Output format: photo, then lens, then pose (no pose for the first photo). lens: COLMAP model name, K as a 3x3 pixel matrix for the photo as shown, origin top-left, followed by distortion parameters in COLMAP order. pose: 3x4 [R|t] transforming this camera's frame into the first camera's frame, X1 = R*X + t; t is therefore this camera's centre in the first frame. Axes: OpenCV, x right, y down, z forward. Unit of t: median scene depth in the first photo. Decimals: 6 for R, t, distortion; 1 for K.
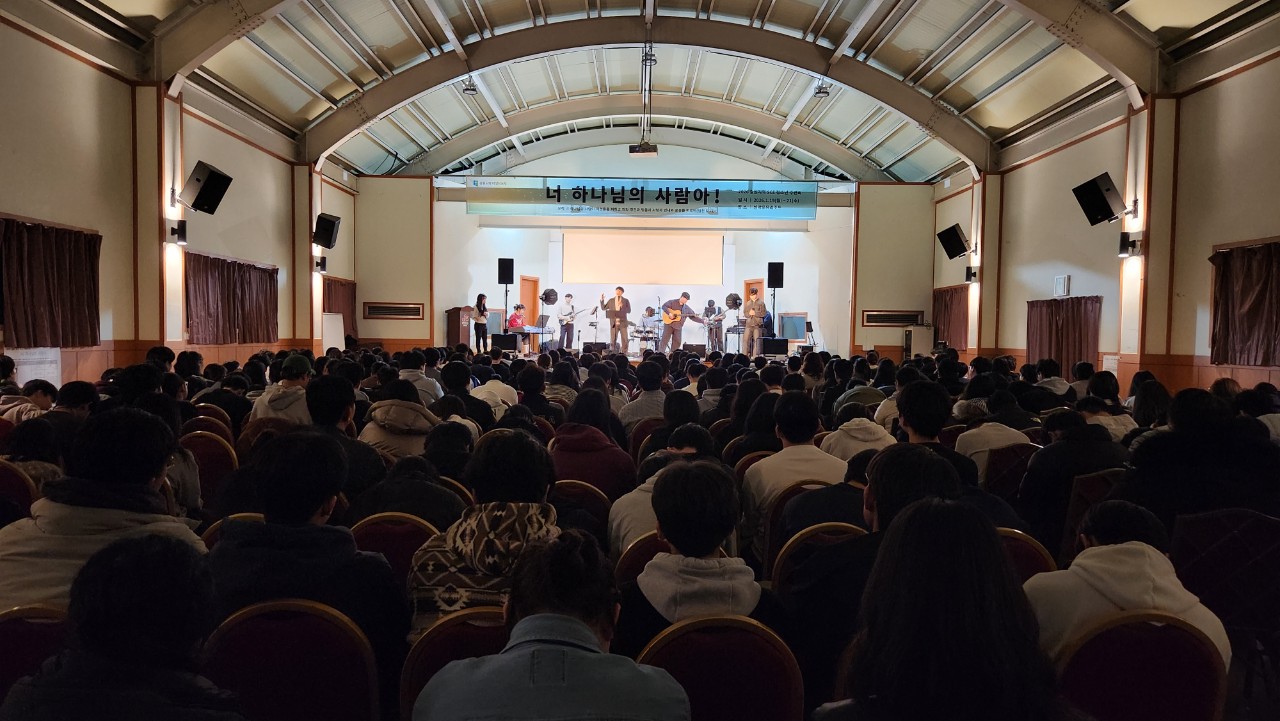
lens RADIAL K [[846.5, 0, 630.2], [0, 846.5, 370.7], [0, 0, 1]] dist [0.074562, -0.058701]
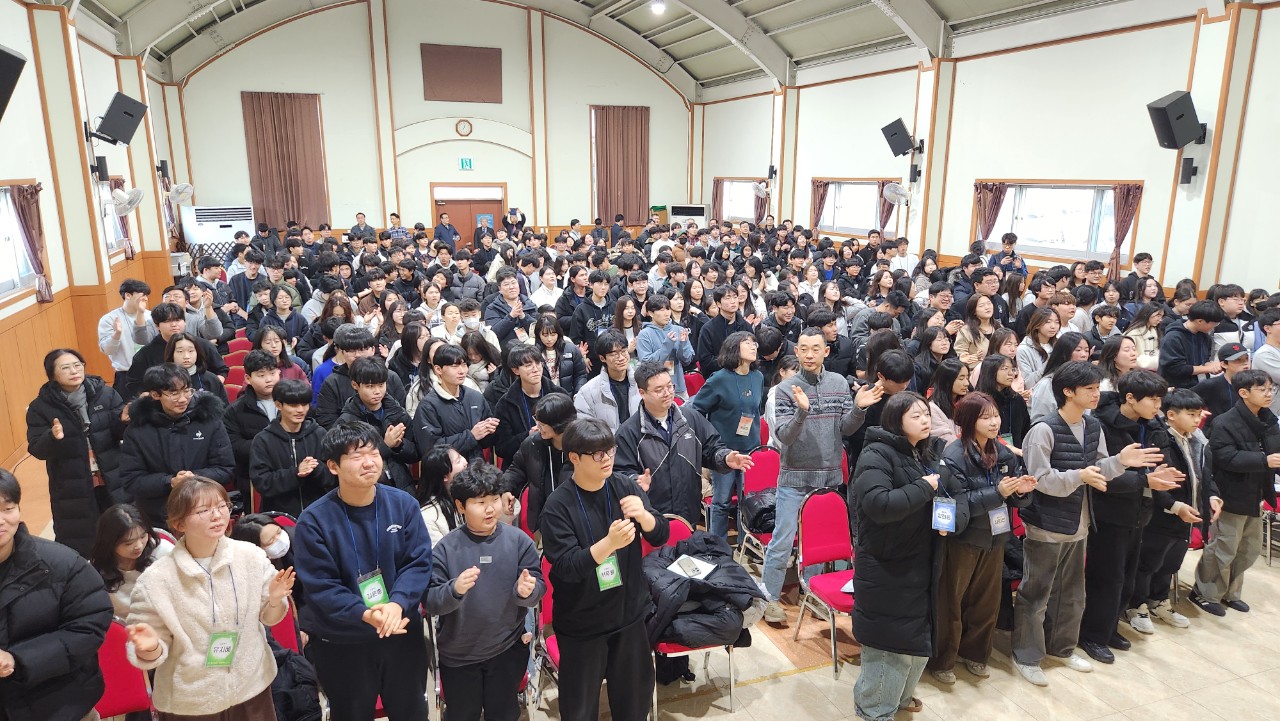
lens RADIAL K [[846.5, 0, 646.2], [0, 846.5, 374.8], [0, 0, 1]] dist [0.074562, -0.058701]
pose [[0.934497, -0.093935, 0.343354, -0.180257], [0.026156, 0.980067, 0.196940, -0.064533], [-0.355010, -0.175059, 0.918326, -0.080274]]
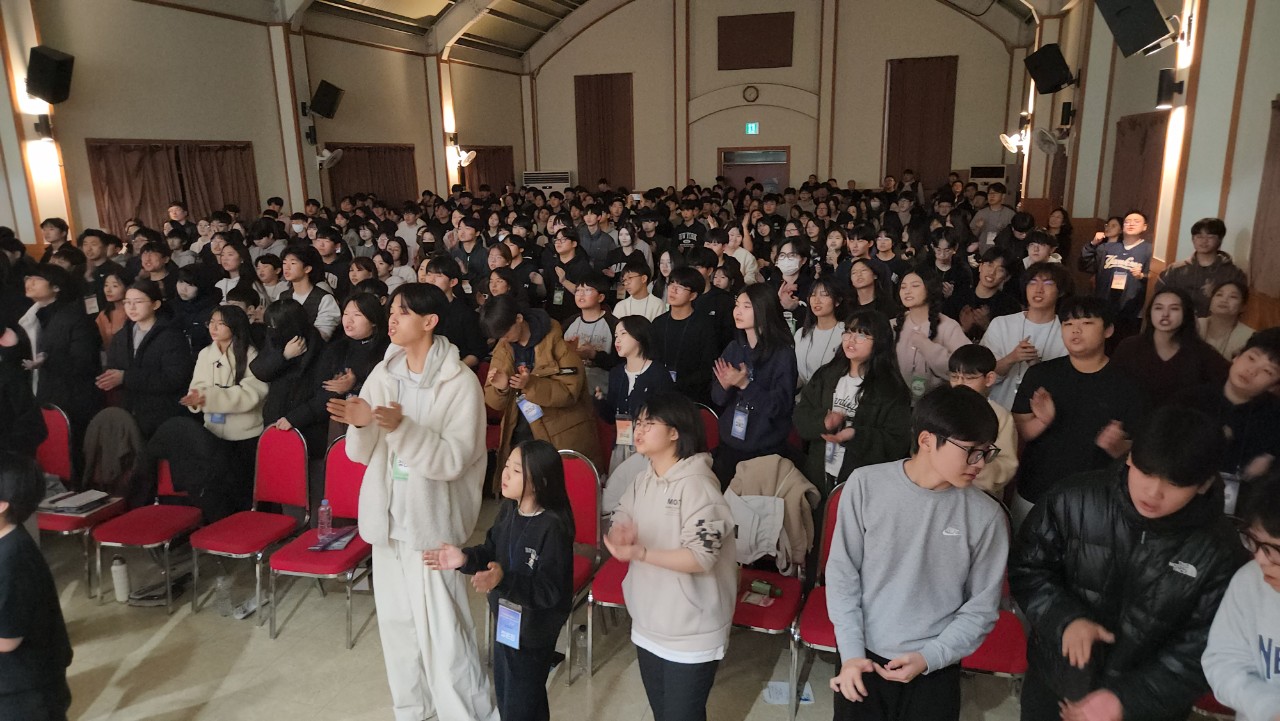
lens RADIAL K [[846.5, 0, 652.6], [0, 846.5, 361.8], [0, 0, 1]] dist [0.074562, -0.058701]
pose [[0.960646, 0.033643, -0.275732, 0.224125], [0.021059, 0.980961, 0.193060, -0.035362], [0.276978, -0.191269, 0.941647, -0.117633]]
